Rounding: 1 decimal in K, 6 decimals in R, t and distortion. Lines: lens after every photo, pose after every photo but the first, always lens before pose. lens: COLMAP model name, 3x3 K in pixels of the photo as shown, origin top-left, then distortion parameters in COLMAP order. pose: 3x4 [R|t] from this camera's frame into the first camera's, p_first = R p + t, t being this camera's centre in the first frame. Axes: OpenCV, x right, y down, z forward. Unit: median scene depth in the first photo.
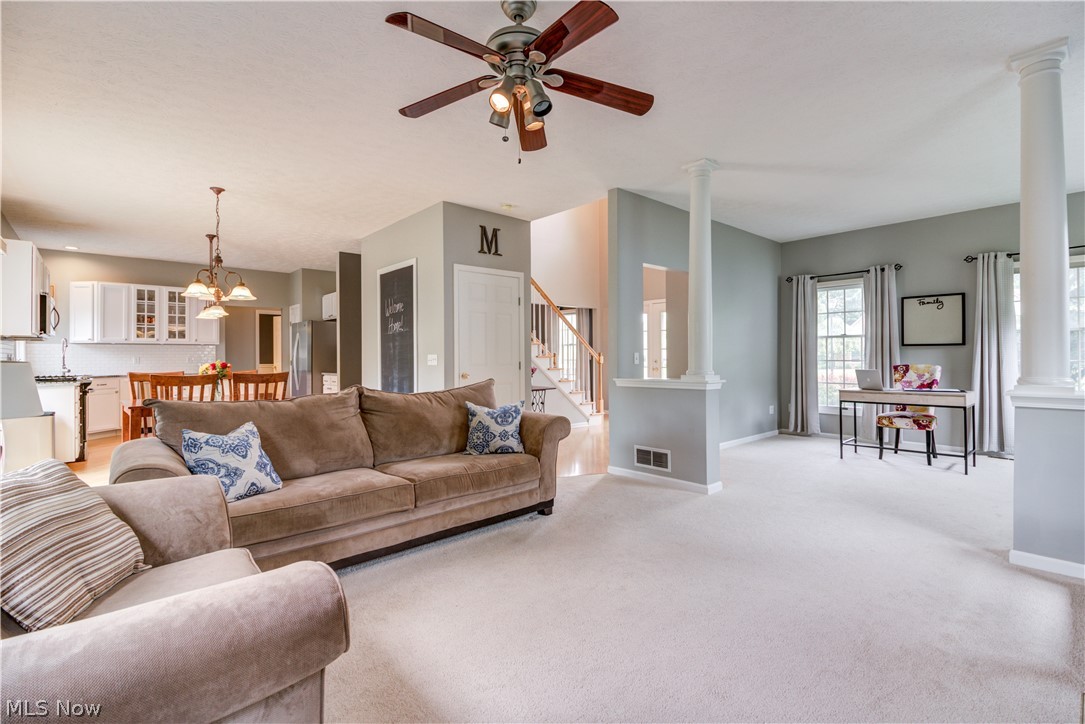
lens RADIAL K [[498.3, 0, 552.1], [0, 498.3, 353.8], [0, 0, 1]] dist [0.001258, -0.000154]
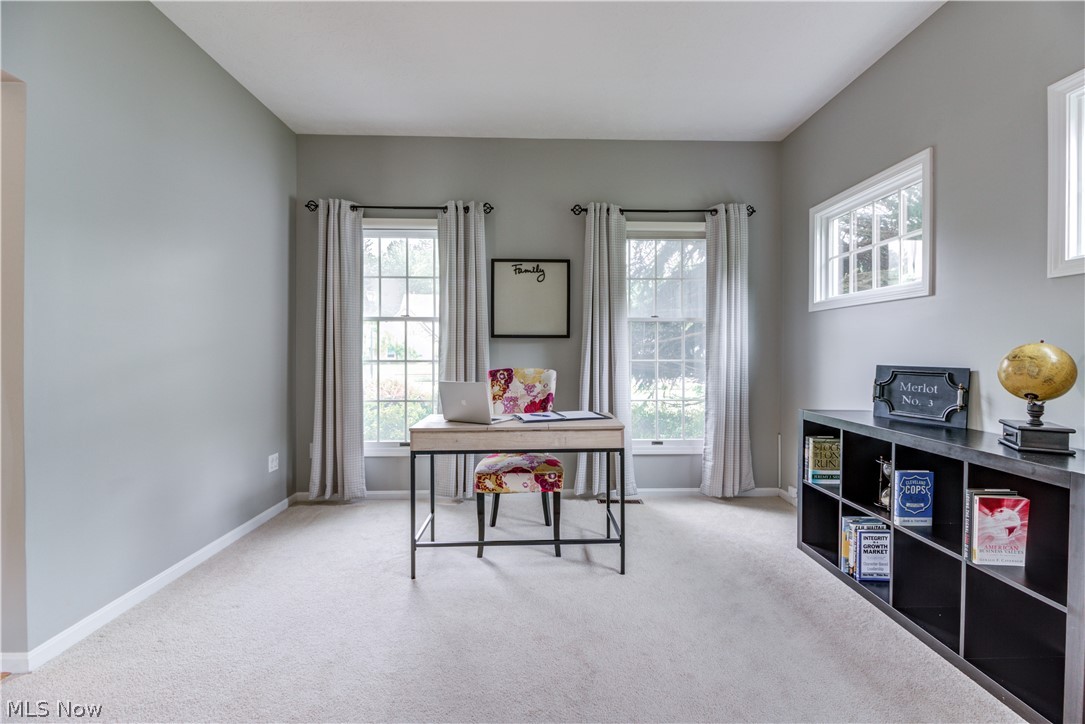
lens RADIAL K [[498.3, 0, 552.1], [0, 498.3, 353.8], [0, 0, 1]] dist [0.001258, -0.000154]
pose [[0.650434, 0.001094, 0.759562, 0.253973], [-0.008746, 0.999943, 0.006049, 0.000240], [-0.759513, -0.010578, 0.650407, 0.489073]]
